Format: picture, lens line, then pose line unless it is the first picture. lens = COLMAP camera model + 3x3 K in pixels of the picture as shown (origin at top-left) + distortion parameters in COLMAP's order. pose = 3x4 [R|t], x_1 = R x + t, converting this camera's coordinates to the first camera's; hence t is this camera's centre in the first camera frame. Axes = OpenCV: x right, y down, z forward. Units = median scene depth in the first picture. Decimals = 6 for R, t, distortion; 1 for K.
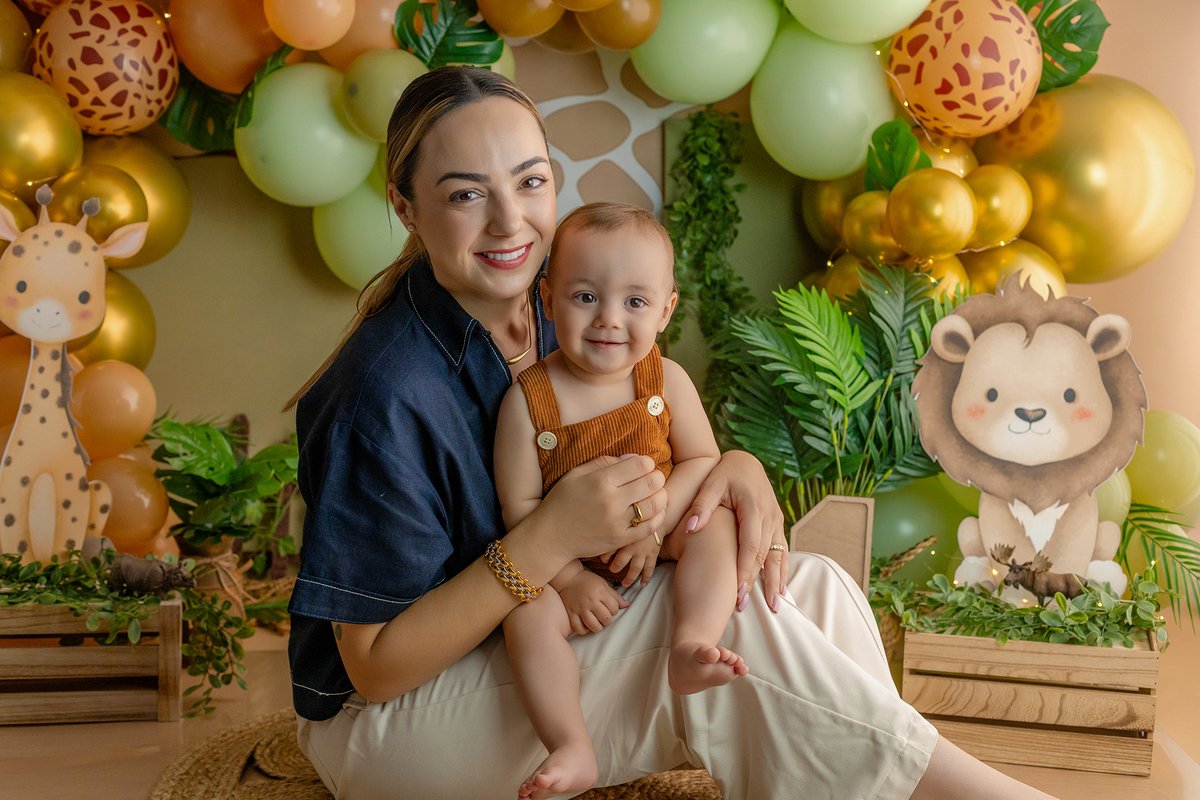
lens RADIAL K [[1727.5, 0, 585.9], [0, 1727.5, 401.2], [0, 0, 1]] dist [-0.017523, -0.063402]
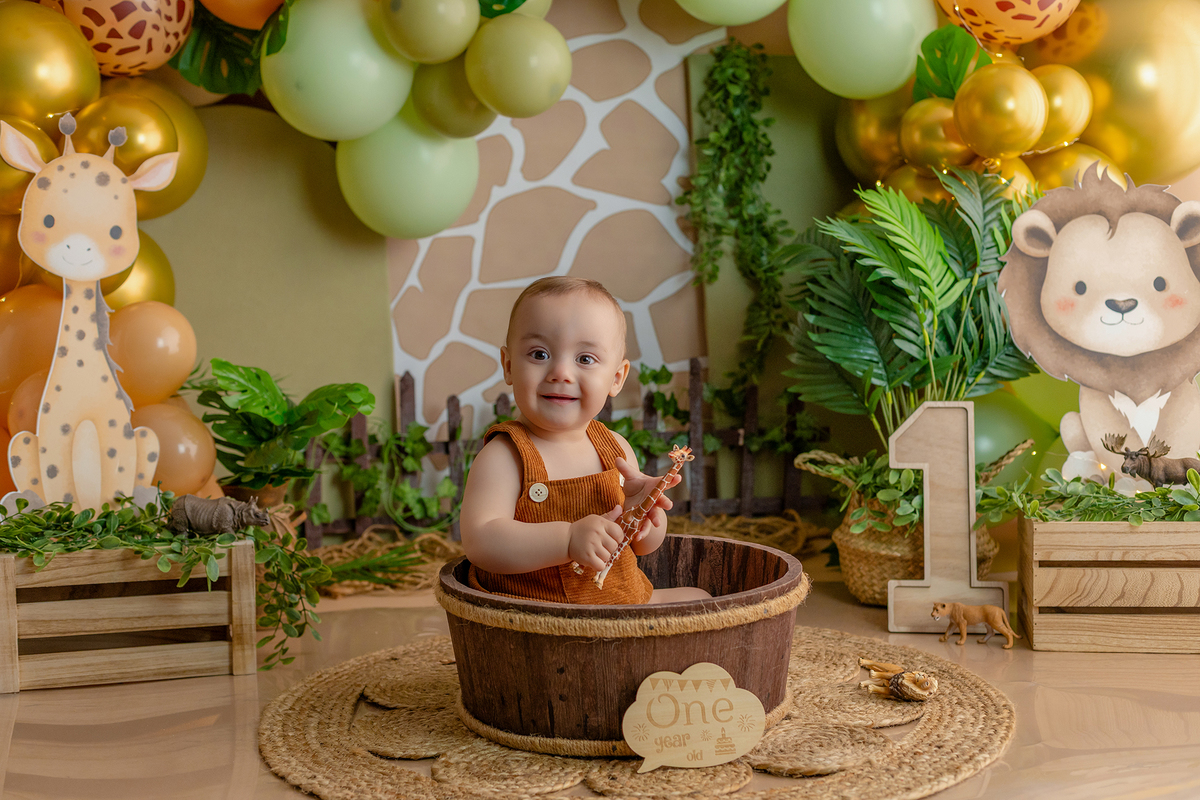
lens RADIAL K [[1711.4, 0, 594.3], [0, 1711.4, 386.0], [0, 0, 1]] dist [-0.027763, -0.069882]
pose [[0.994943, -0.051857, 0.086023, -0.114587], [0.056786, 0.996822, -0.055875, 0.084390], [-0.082852, 0.060478, 0.994725, 0.069787]]
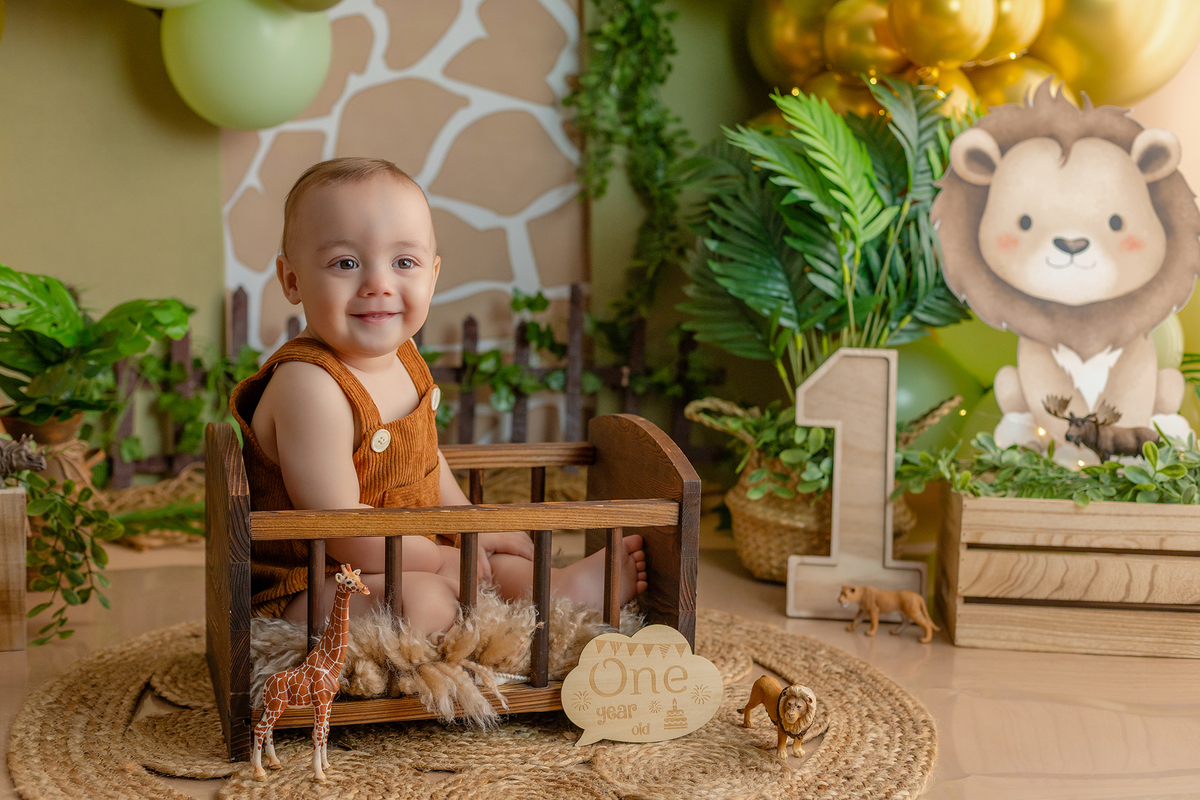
lens RADIAL K [[1723.6, 0, 607.2], [0, 1723.6, 402.0], [0, 0, 1]] dist [-0.026798, -0.080910]
pose [[0.987276, -0.019904, 0.157765, -0.091259], [0.019520, 0.999802, 0.003981, 0.071415], [-0.157812, -0.000851, 0.987469, 0.200395]]
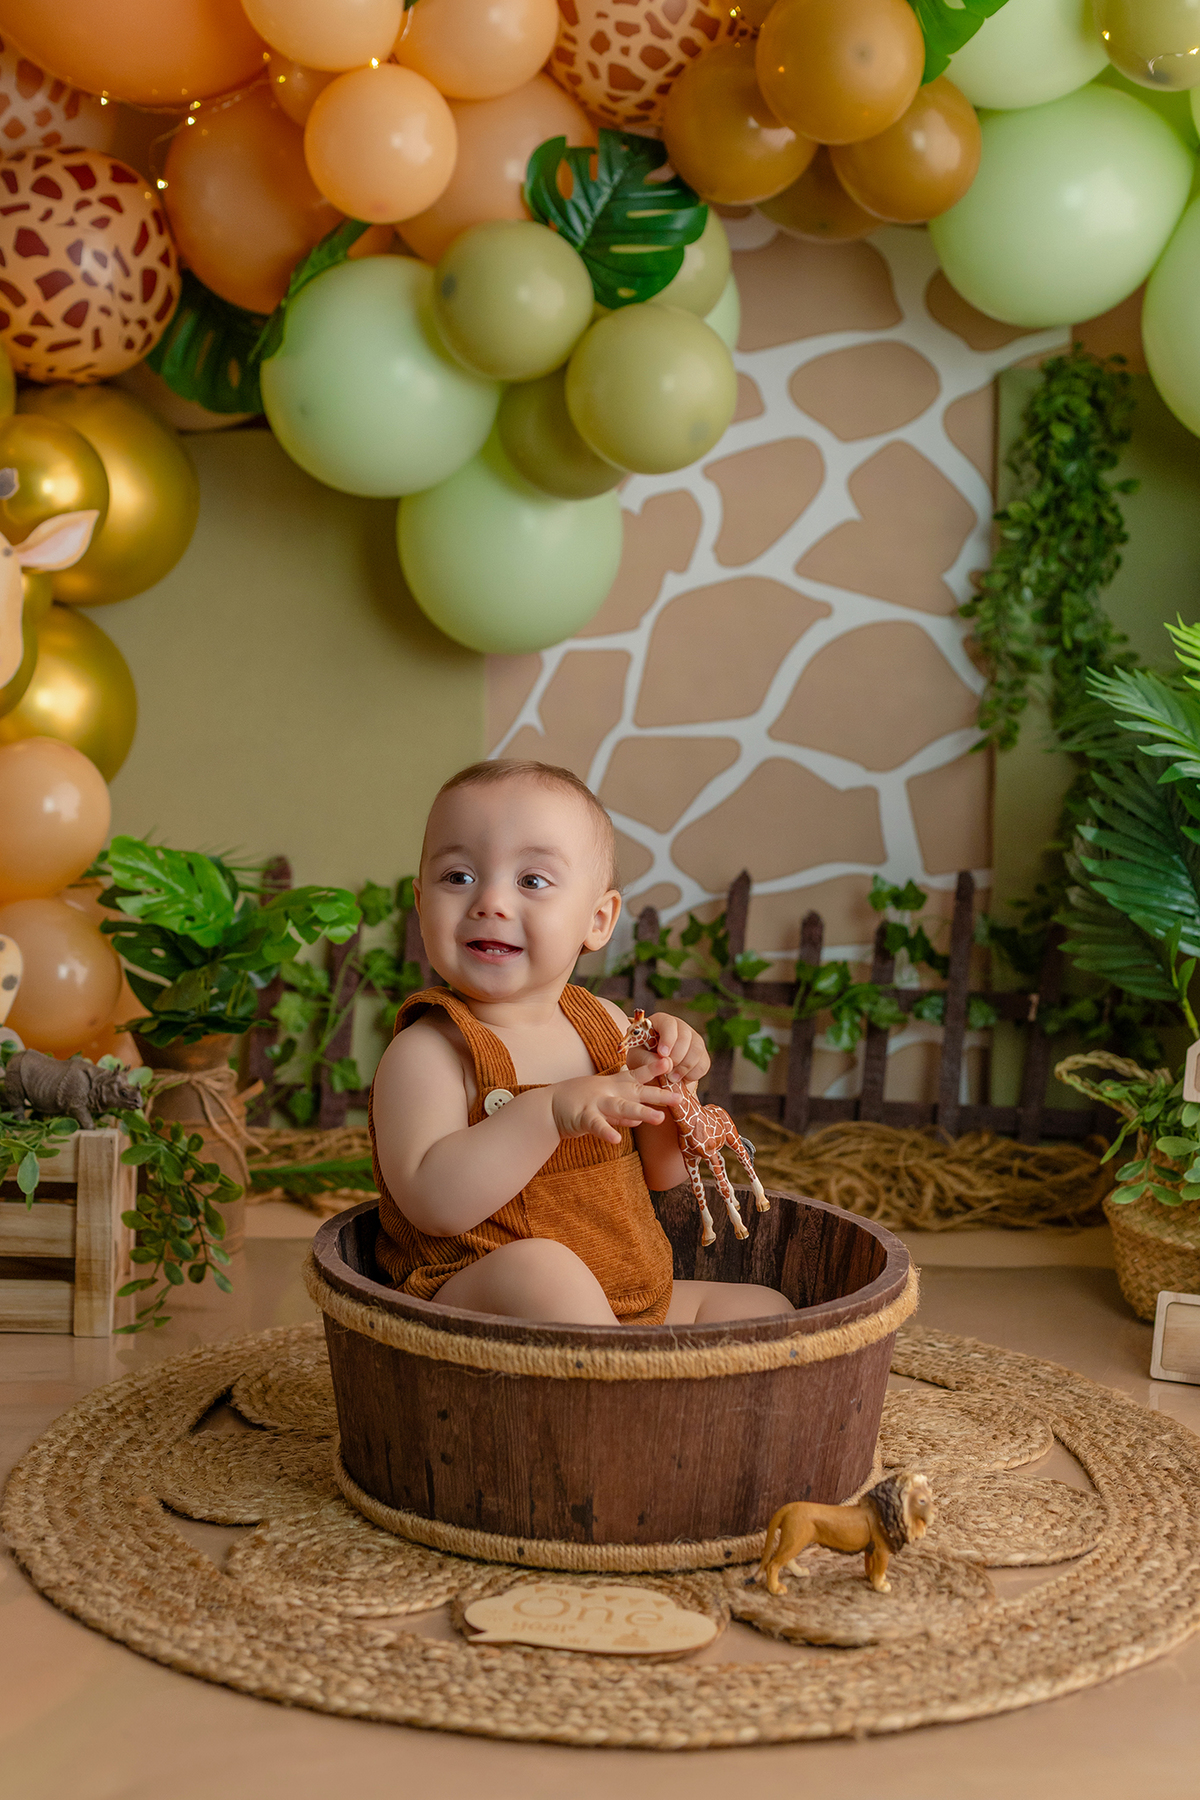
lens RADIAL K [[2613.1, 0, 591.9], [0, 2613.1, 890.2], [0, 0, 1]] dist [-0.019010, -0.049232]
pose [[0.990121, 0.019936, -0.138788, 0.040893], [-0.024293, 0.999262, -0.029766, 0.050216], [0.138092, 0.032844, 0.989875, 0.125321]]
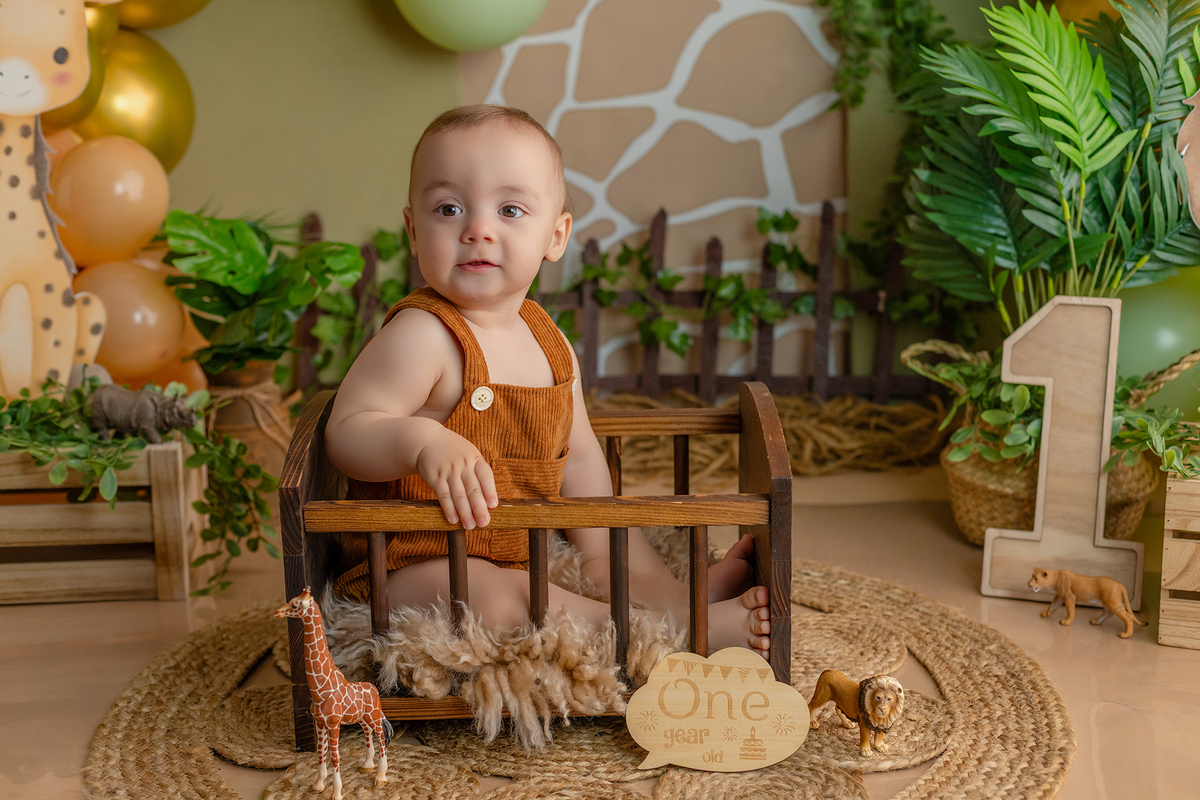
lens RADIAL K [[1725.7, 0, 607.3], [0, 1725.7, 402.2], [0, 0, 1]] dist [-0.022860, -0.053379]
pose [[0.992118, -0.010656, -0.124855, 0.040639], [0.022059, 0.995669, 0.090312, 0.029601], [0.123352, -0.092354, 0.988056, 0.246309]]
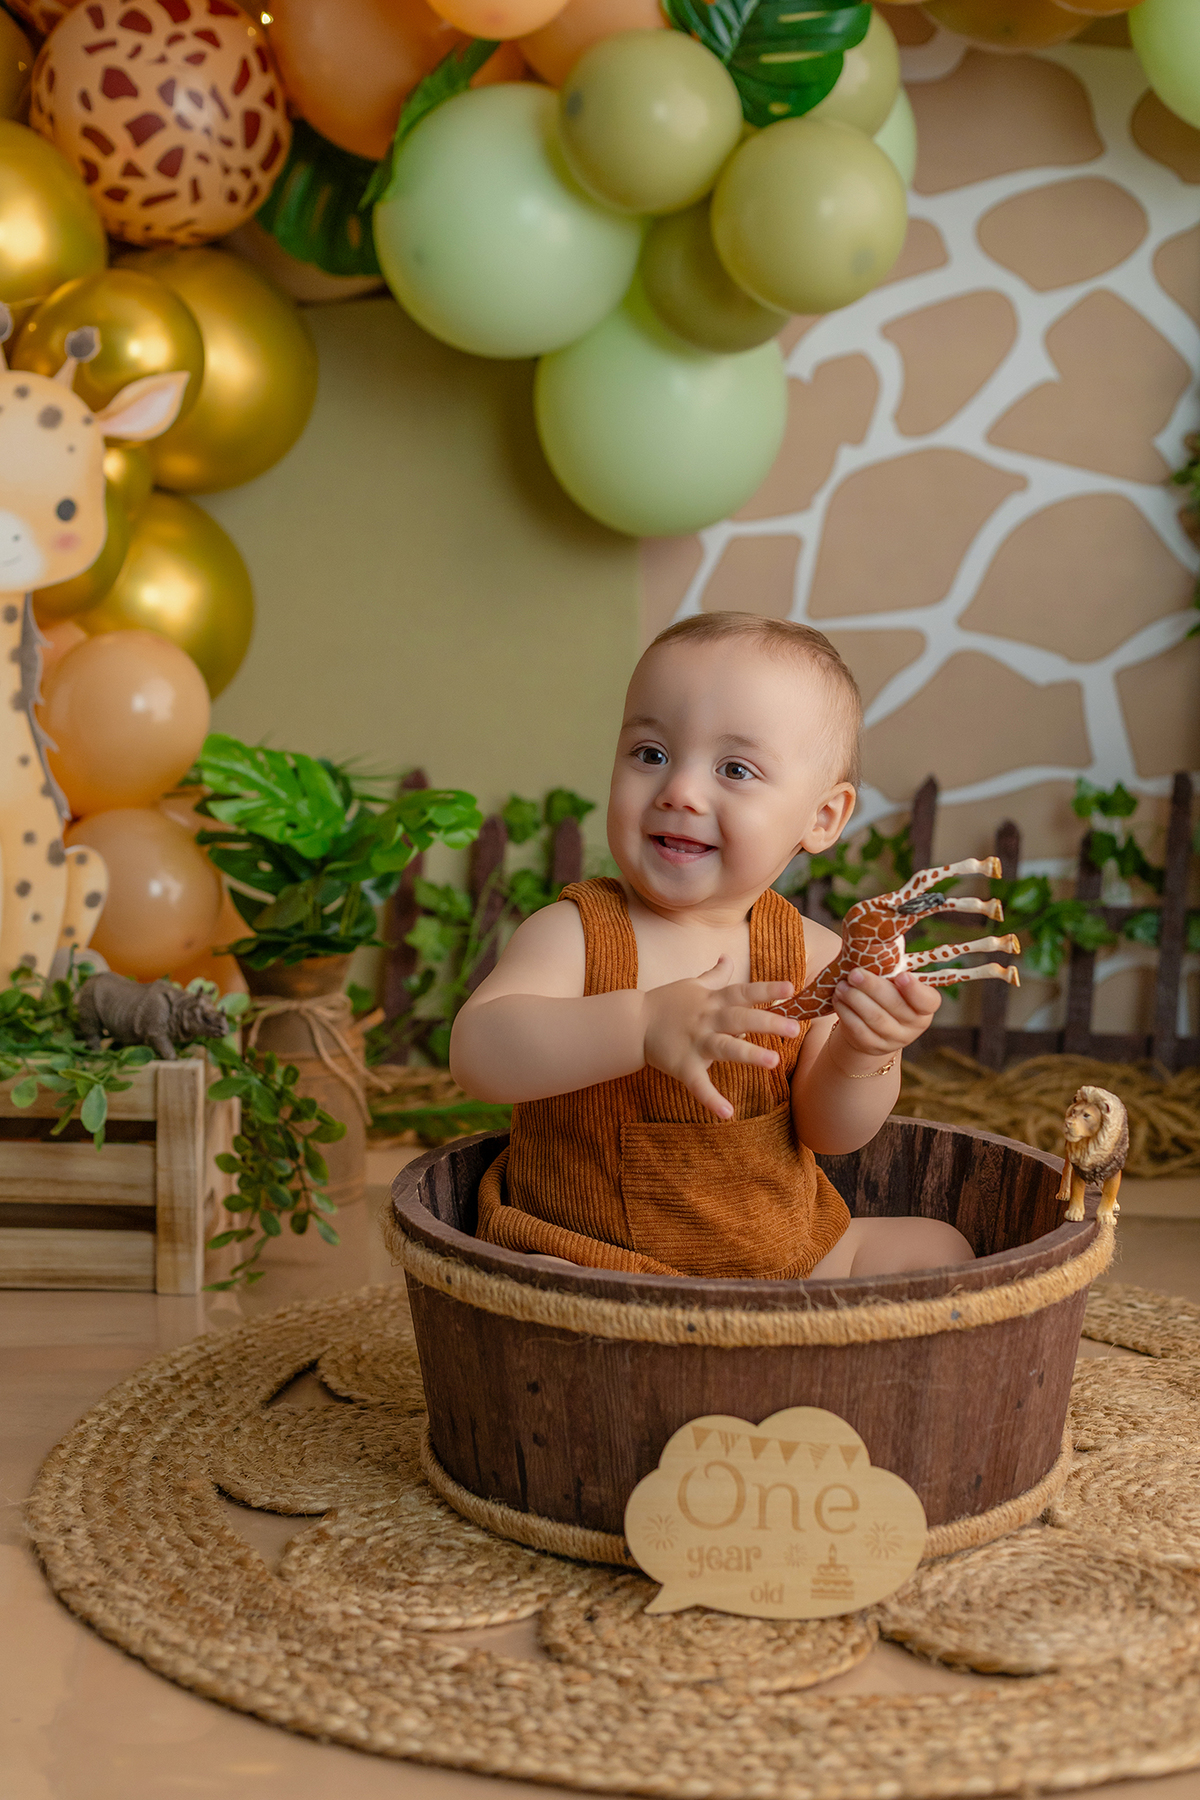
lens RADIAL K [[2591.2, 0, 597.1], [0, 2591.2, 905.3], [0, 0, 1]] dist [-0.017523, -0.063402]
pose [[0.974070, 0.011574, -0.225952, 0.049172], [-0.014201, 0.999849, -0.010005, 0.066556], [0.225803, 0.012955, 0.974087, 0.239521]]
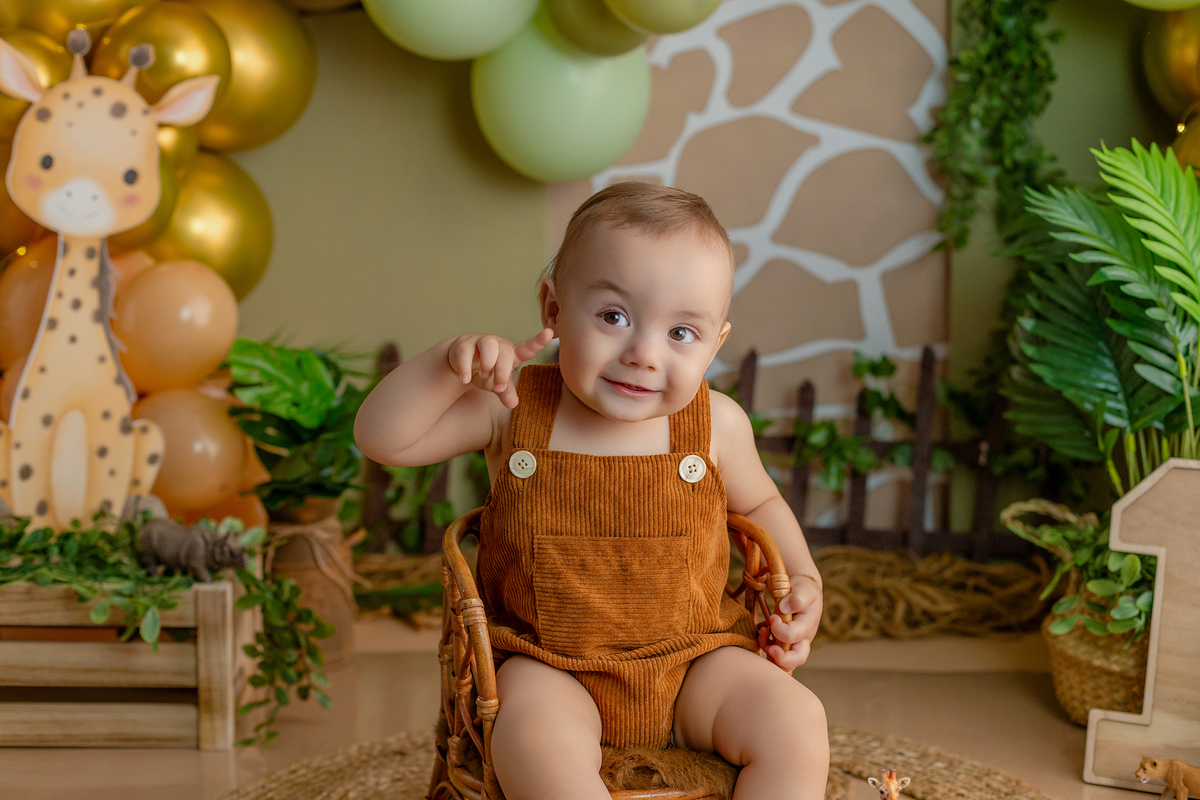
lens RADIAL K [[1738.3, 0, 604.4], [0, 1738.3, 397.5], [0, 0, 1]] dist [-0.024673, -0.024613]
pose [[0.982478, 0.009875, -0.186116, 0.046378], [-0.007532, 0.999883, 0.013293, 0.024110], [0.186226, -0.011658, 0.982438, 0.283501]]
